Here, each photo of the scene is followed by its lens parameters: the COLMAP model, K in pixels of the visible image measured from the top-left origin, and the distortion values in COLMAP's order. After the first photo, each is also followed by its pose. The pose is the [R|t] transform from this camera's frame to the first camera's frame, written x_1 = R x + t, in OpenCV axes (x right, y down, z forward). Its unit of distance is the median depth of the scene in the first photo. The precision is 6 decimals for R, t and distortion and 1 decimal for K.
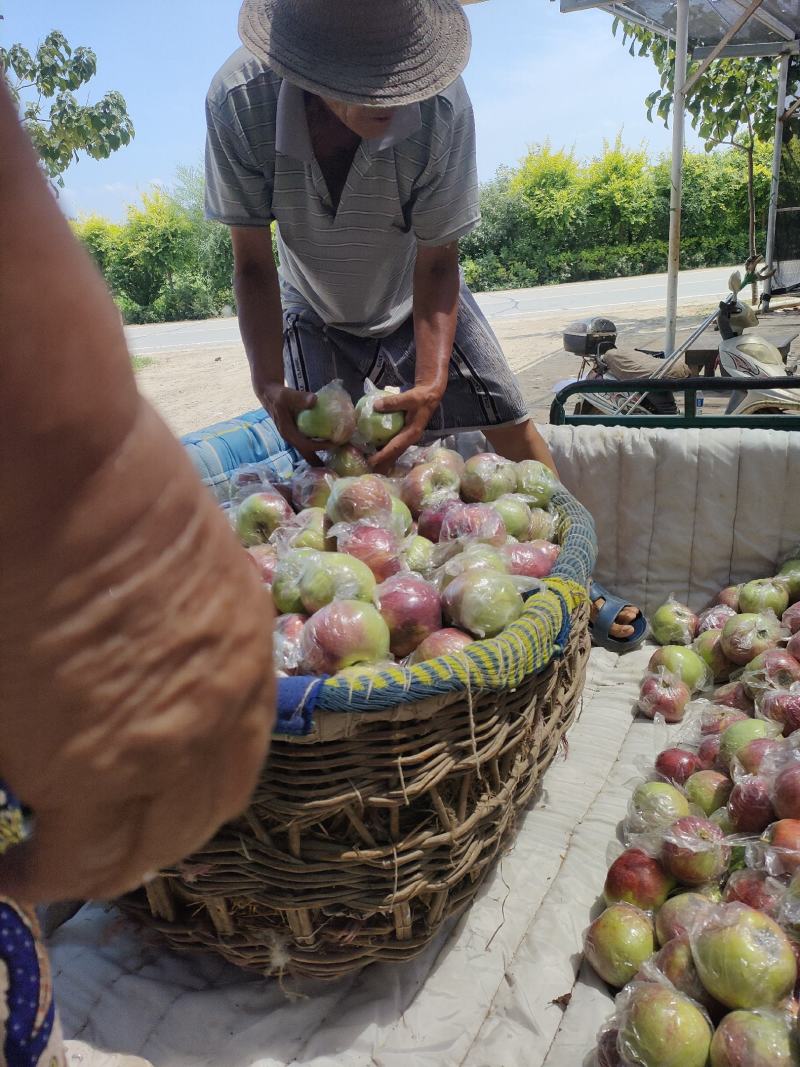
lens RADIAL K [[768.3, 0, 400.0], [0, 768.3, 533.5], [0, 0, 1]] dist [-0.028636, 0.000123]
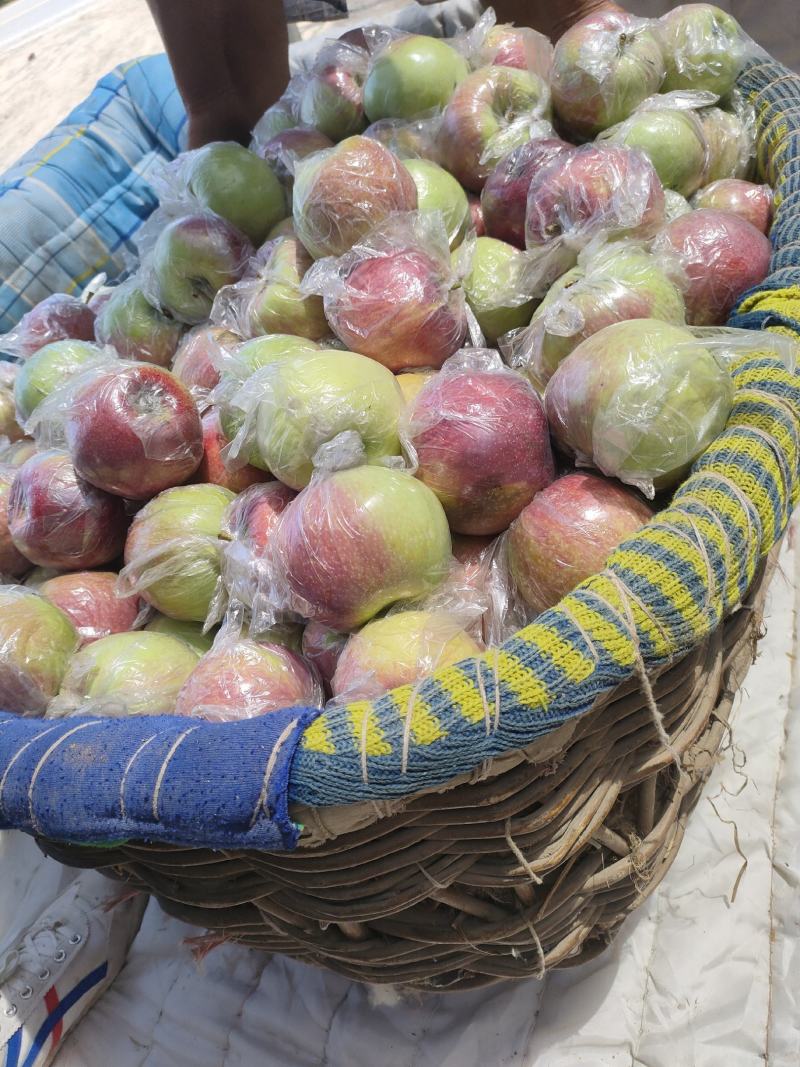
lens RADIAL K [[768.3, 0, 400.0], [0, 768.3, 533.5], [0, 0, 1]] dist [-0.028636, 0.000123]
pose [[0.965998, -0.159706, -0.203329, 0.043374], [0.233884, 0.874990, 0.423899, -0.056044], [0.110212, -0.457041, 0.882591, 0.472800]]
